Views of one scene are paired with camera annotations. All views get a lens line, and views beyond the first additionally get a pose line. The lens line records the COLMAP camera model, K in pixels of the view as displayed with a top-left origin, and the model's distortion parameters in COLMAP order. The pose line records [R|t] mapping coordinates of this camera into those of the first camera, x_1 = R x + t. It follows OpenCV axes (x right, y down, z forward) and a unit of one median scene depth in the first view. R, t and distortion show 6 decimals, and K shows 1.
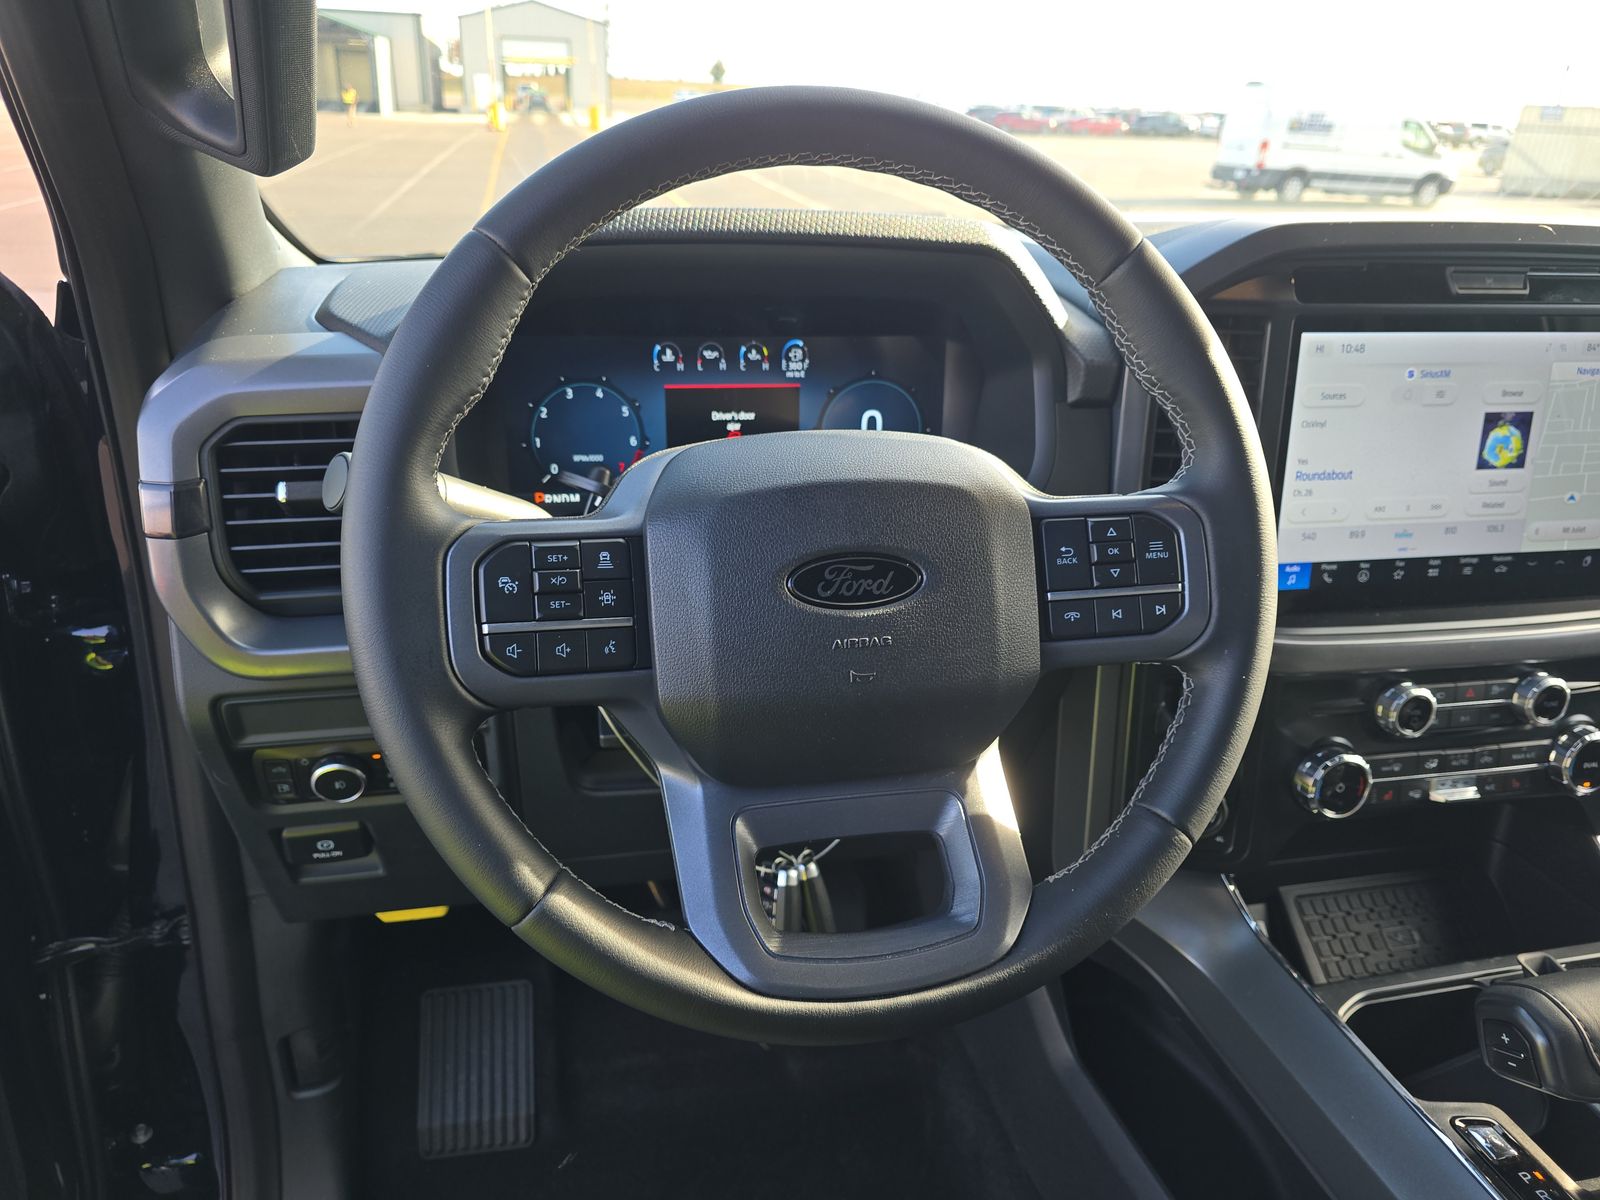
lens RADIAL K [[1089.9, 0, 800.0], [0, 1089.9, 600.0], [0, 0, 1]] dist [0.051983, -0.065676]
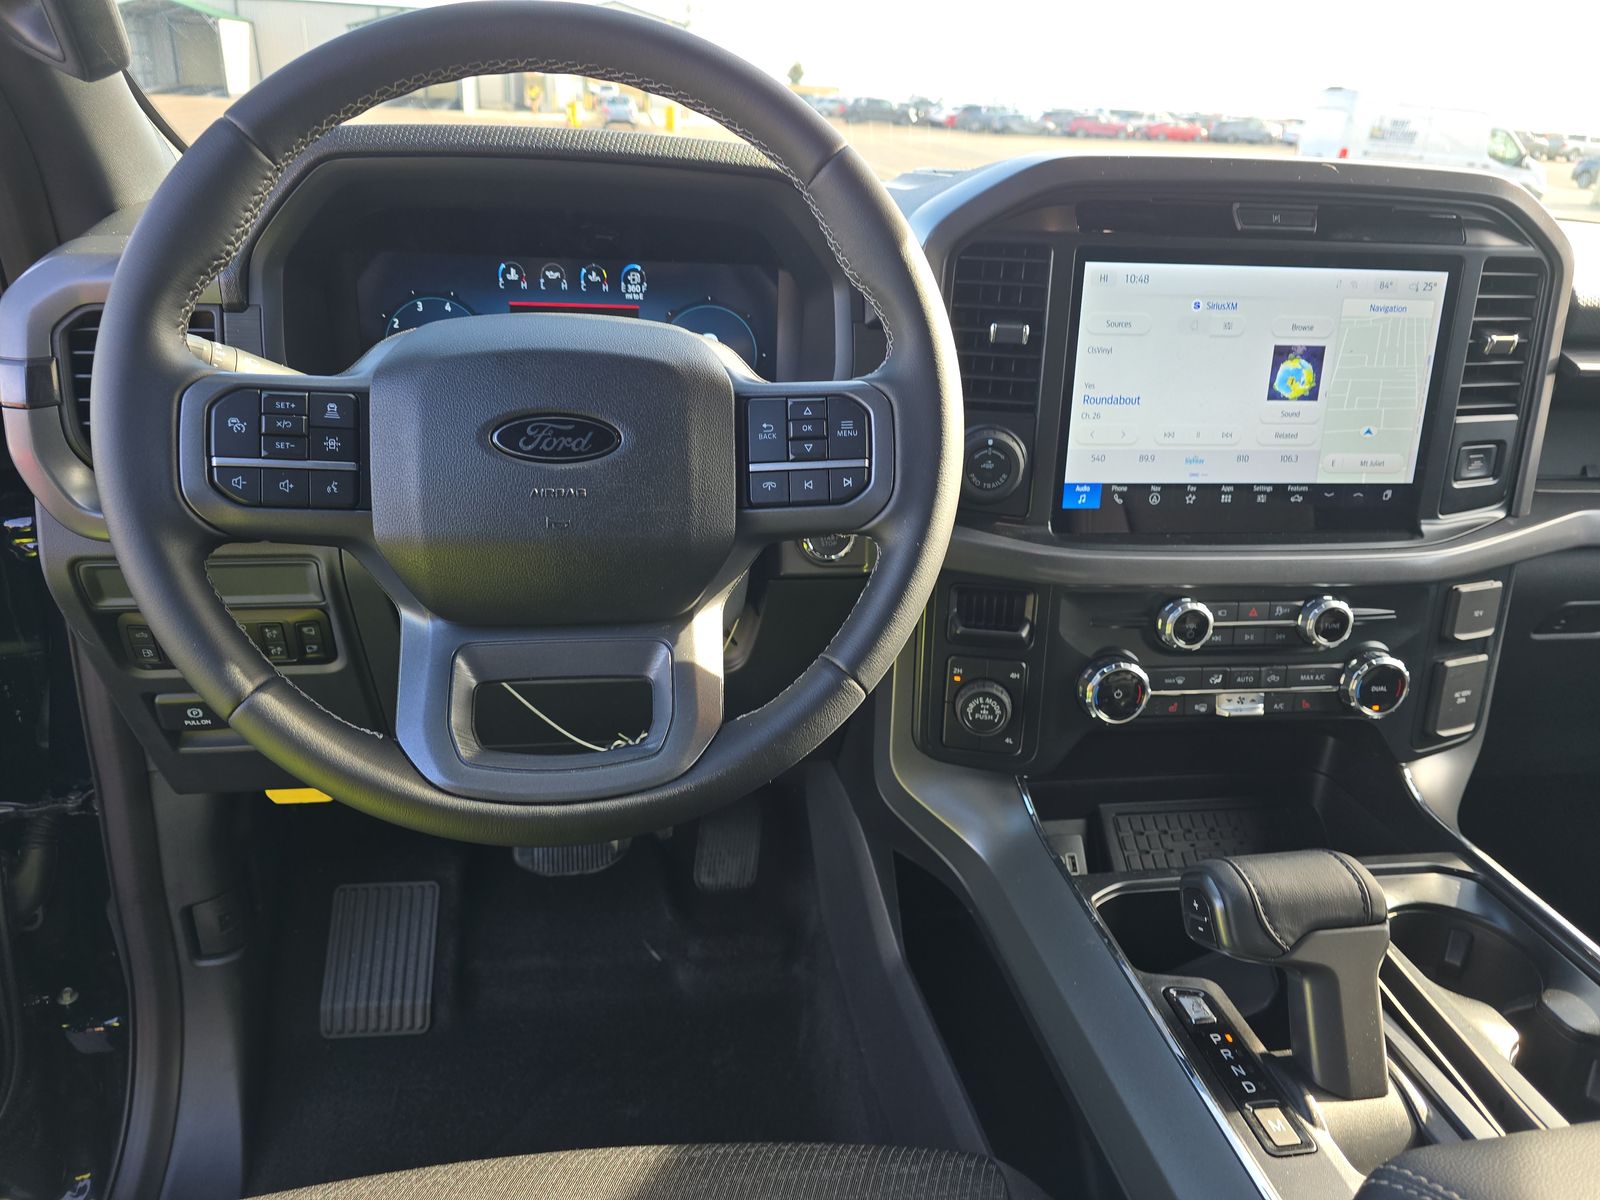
lens RADIAL K [[1084.8, 0, 800.0], [0, 1084.8, 600.0], [0, 0, 1]] dist [0.058808, -0.071398]
pose [[0.998023, 0.036023, -0.051503, 0.231363], [-0.035970, 0.999351, 0.001957, 0.087144], [0.051541, -0.000100, 0.998671, -0.069420]]
